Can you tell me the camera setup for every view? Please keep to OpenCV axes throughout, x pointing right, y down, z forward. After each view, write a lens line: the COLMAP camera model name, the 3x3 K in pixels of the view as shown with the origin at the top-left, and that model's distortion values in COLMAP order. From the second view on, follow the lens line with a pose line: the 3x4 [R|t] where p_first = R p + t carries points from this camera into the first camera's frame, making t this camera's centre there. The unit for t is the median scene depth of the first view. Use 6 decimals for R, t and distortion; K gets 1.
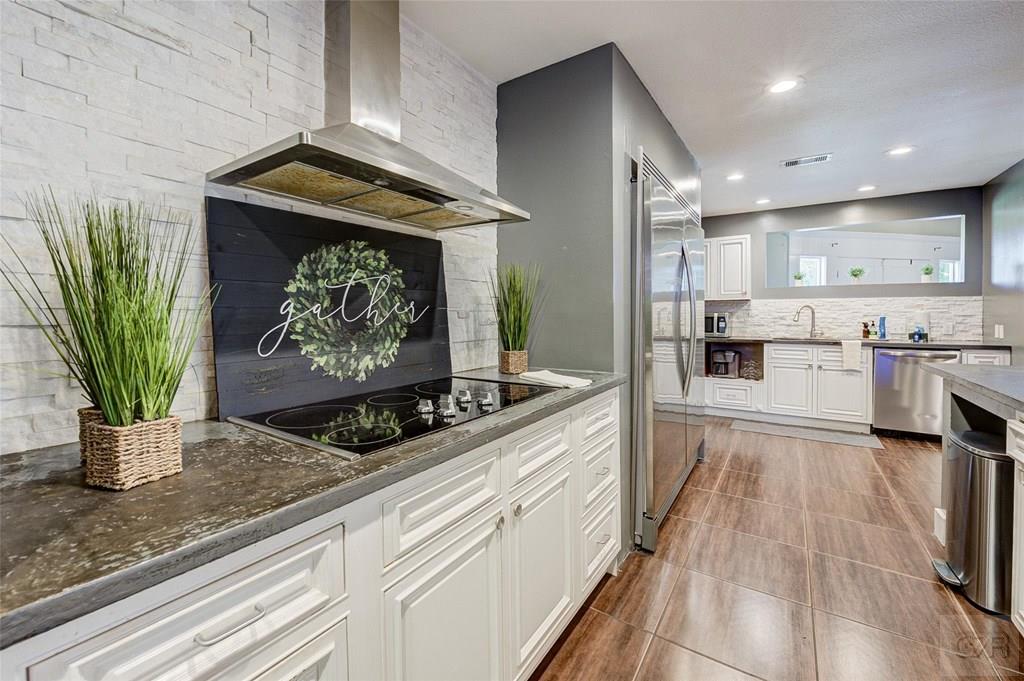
lens RADIAL K [[411.0, 0, 515.0], [0, 411.0, 317.9], [0, 0, 1]] dist [-0.011024, -0.001000]
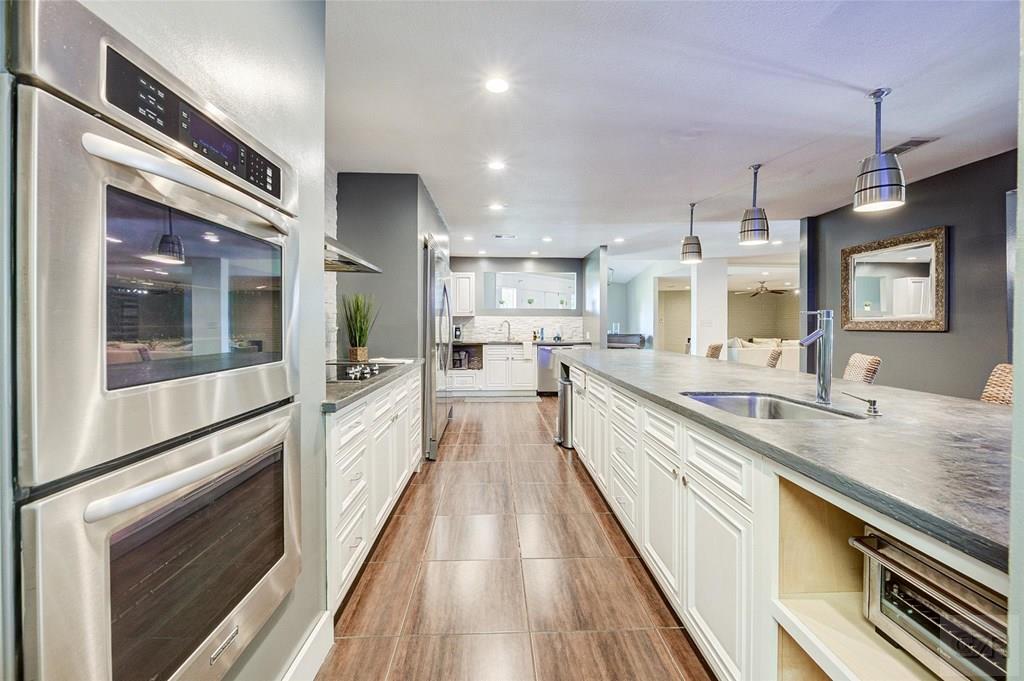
lens RADIAL K [[411.0, 0, 509.6], [0, 411.0, 330.1], [0, 0, 1]] dist [-0.011024, -0.001000]
pose [[0.807955, -0.001869, 0.589242, -0.240976], [0.001566, 0.999998, 0.001024, 0.005310], [-0.589242, 0.000095, 0.807956, -0.335242]]
